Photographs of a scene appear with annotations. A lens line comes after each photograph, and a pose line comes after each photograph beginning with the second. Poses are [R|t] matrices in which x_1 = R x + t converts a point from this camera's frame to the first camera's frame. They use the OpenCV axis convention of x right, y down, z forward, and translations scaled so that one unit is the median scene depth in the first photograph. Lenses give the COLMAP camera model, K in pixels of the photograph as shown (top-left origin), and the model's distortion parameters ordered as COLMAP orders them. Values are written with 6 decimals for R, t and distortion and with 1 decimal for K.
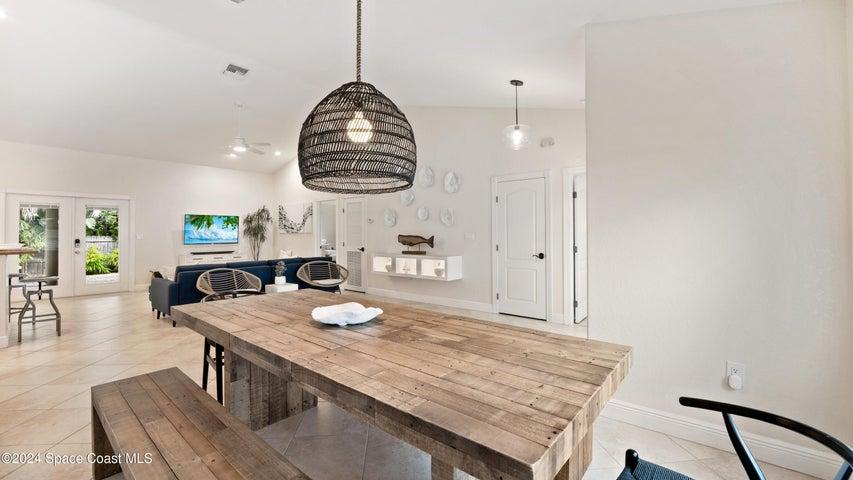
lens RADIAL K [[353.3, 0, 419.0], [0, 353.3, 228.6], [0, 0, 1]] dist [-0.008026, 0.001175]
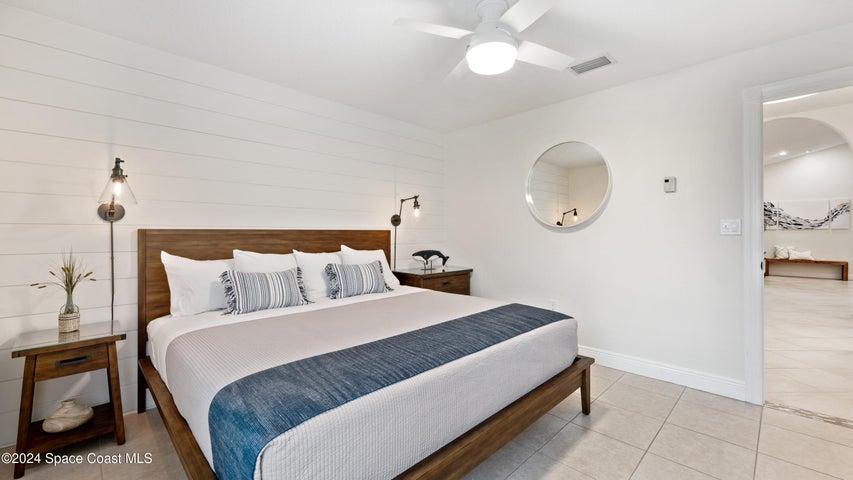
lens RADIAL K [[353.3, 0, 424.4], [0, 353.3, 231.3], [0, 0, 1]] dist [-0.008026, 0.001175]
pose [[0.995128, 0.000346, -0.098588, -1.478689], [0.000784, 0.999934, 0.011421, 0.006627], [0.098585, -0.011443, 0.995063, -0.118218]]
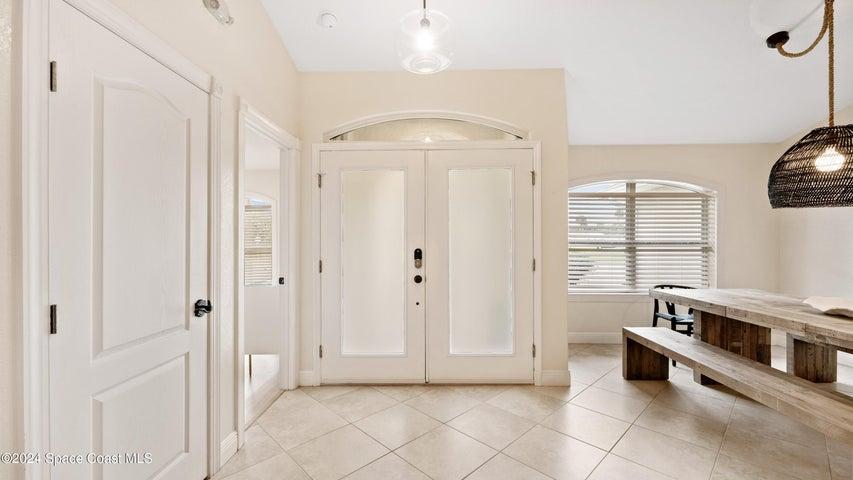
lens RADIAL K [[353.3, 0, 429.9], [0, 353.3, 243.1], [0, 0, 1]] dist [-0.008026, 0.001175]
pose [[-0.631960, -0.004863, 0.774986, -0.046117], [-0.007509, 0.999972, 0.000151, 0.005889], [-0.774964, -0.005724, -0.631979, 0.626607]]
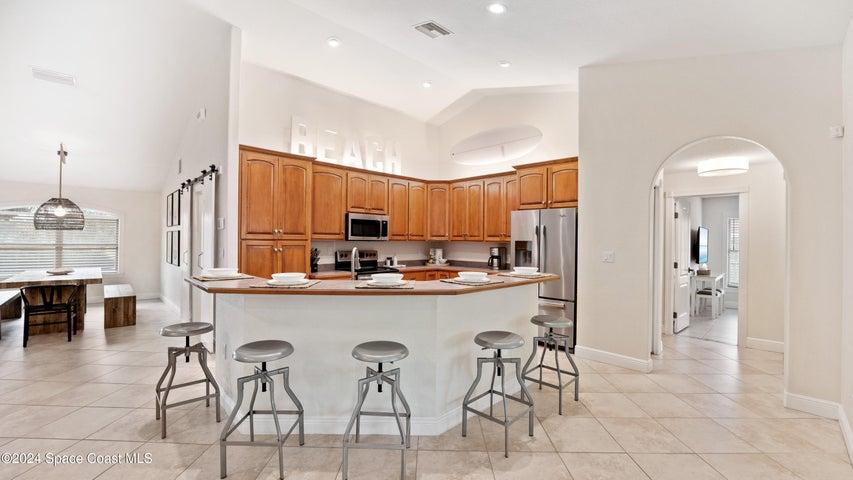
lens RADIAL K [[353.3, 0, 417.7], [0, 353.3, 239.9], [0, 0, 1]] dist [-0.008026, 0.001175]
pose [[-0.992365, -0.007740, 0.123095, -0.793730], [-0.009976, 0.999796, -0.017563, -0.001107], [-0.122934, -0.018657, -0.992239, 0.793273]]
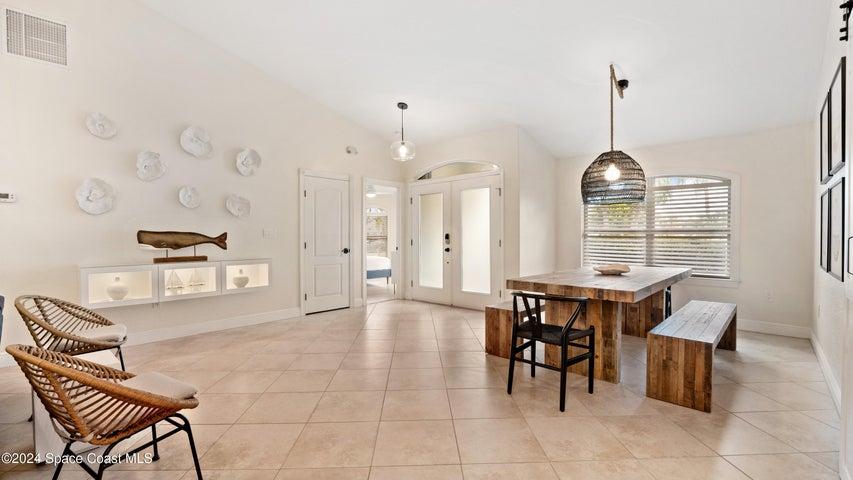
lens RADIAL K [[368.2, 0, 426.9], [0, 368.2, 241.0], [0, 0, 1]] dist [-0.017097, 0.000488]
pose [[0.052341, -0.012092, 0.998556, -0.480804], [-0.011075, 0.999858, 0.012688, 0.017553], [-0.998568, -0.011723, 0.052200, 0.409600]]
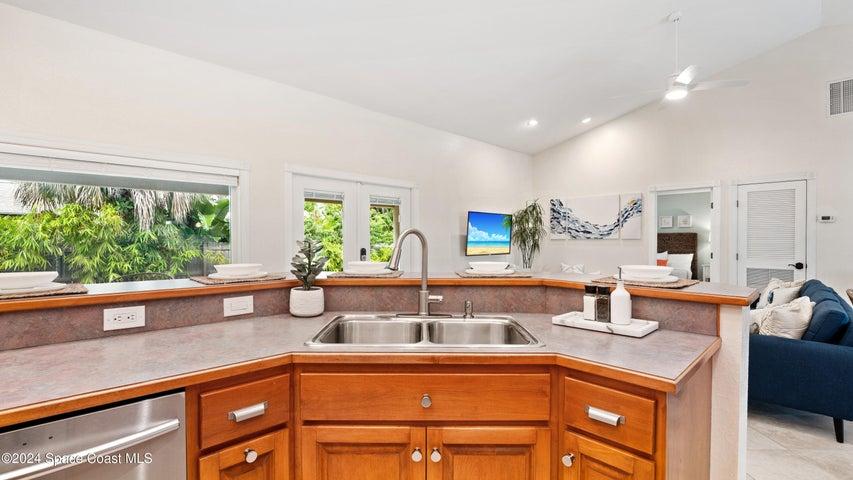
lens RADIAL K [[394.2, 0, 436.6], [0, 394.2, 243.6], [0, 0, 1]] dist [0.006465, 0.001224]
pose [[0.997694, 0.001344, -0.067863, -0.665610], [0.000285, 0.999712, 0.023979, 0.003272], [0.067875, -0.023943, 0.997406, 0.246514]]
